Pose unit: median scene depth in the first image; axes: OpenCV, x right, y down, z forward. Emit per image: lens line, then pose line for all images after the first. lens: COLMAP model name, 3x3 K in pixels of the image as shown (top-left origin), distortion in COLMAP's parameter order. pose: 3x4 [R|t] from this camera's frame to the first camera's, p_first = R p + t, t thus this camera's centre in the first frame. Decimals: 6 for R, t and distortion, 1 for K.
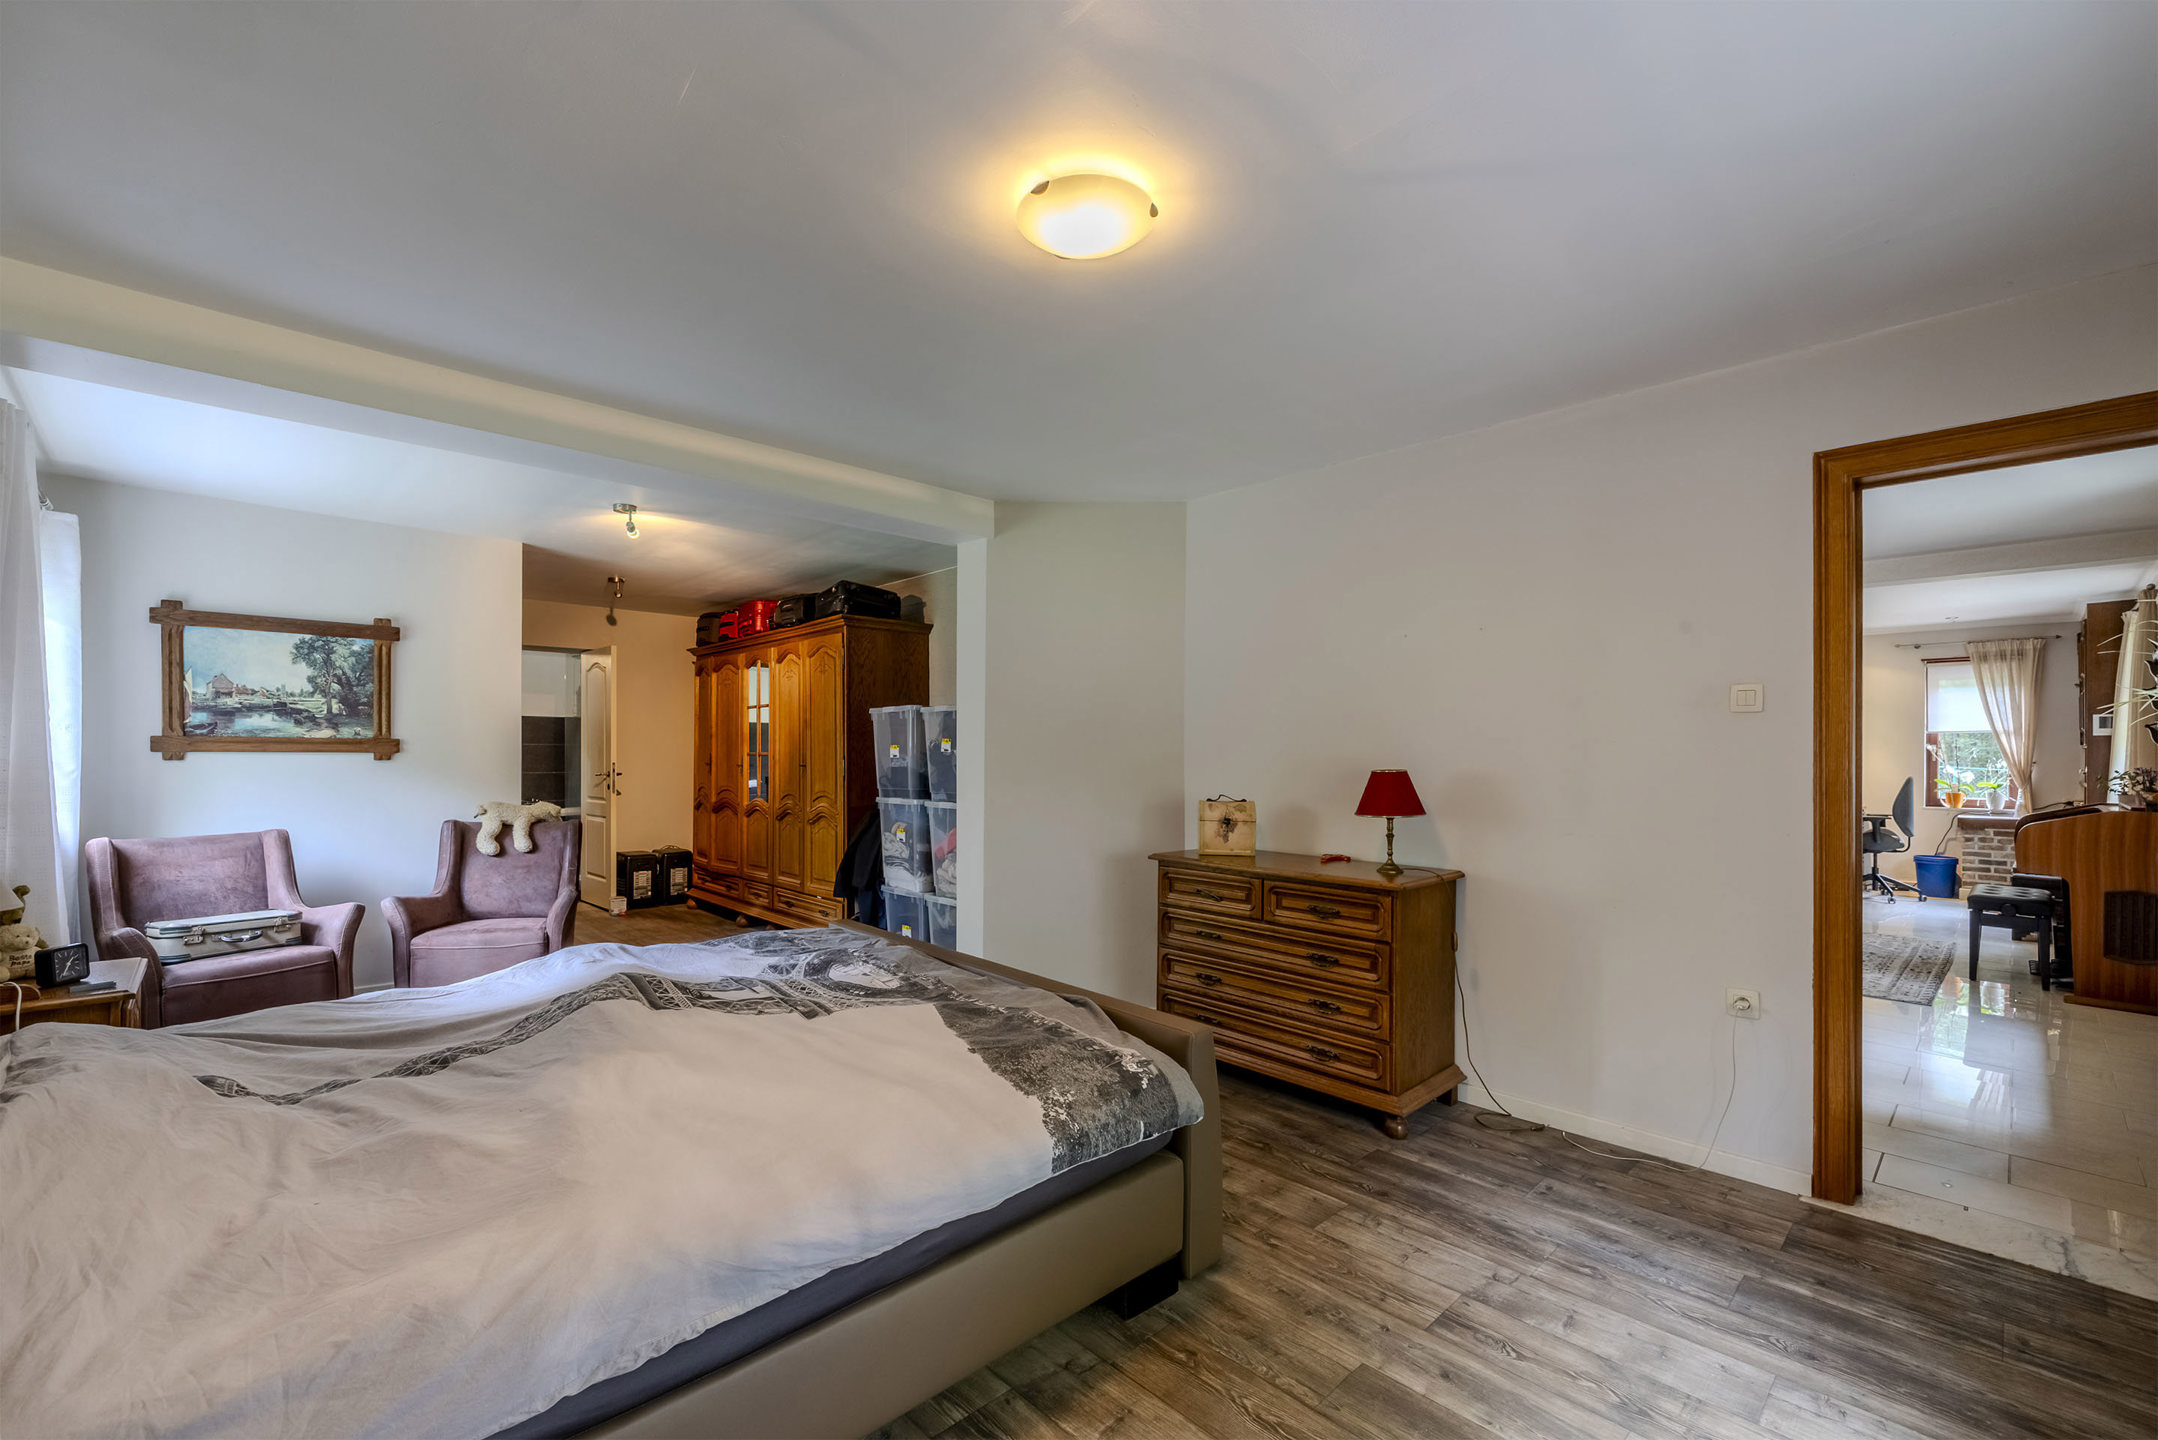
lens RADIAL K [[902.6, 0, 1099.6], [0, 902.6, 748.0], [0, 0, 1]] dist [0.003148, -0.000428]
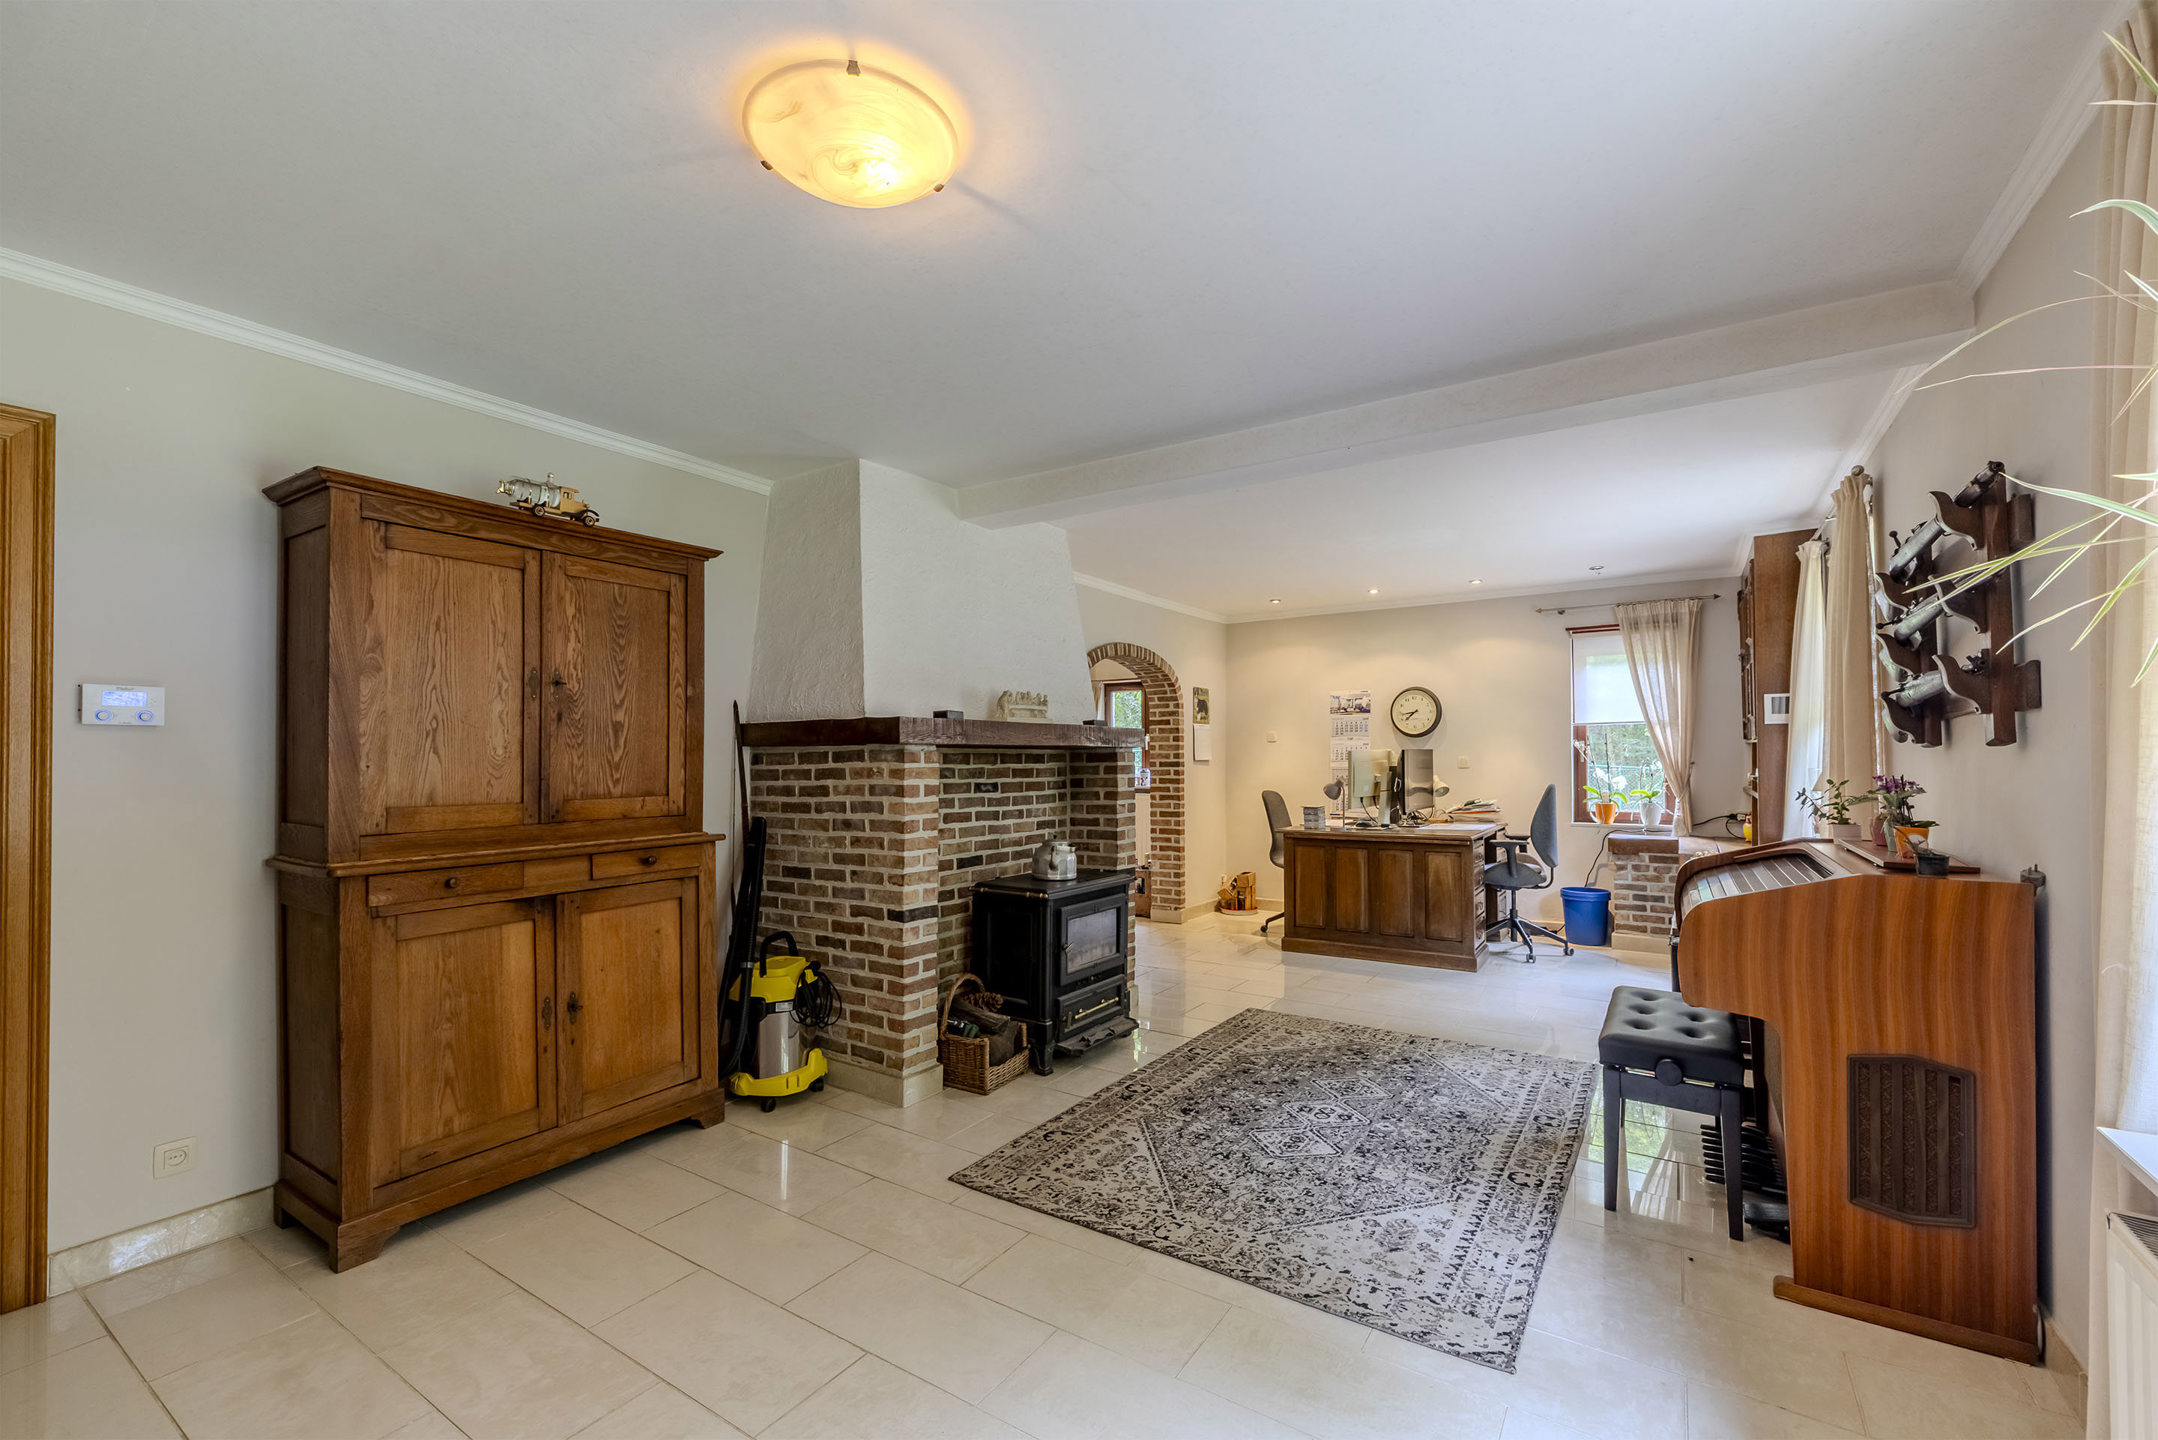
lens RADIAL K [[902.6, 0, 1089.8], [0, 902.6, 739.6], [0, 0, 1]] dist [0.003148, -0.000428]
pose [[0.975499, -0.005459, 0.219938, 0.370028], [0.008787, 0.999861, -0.014155, 0.002901], [-0.219830, 0.015740, 0.975411, 0.368347]]
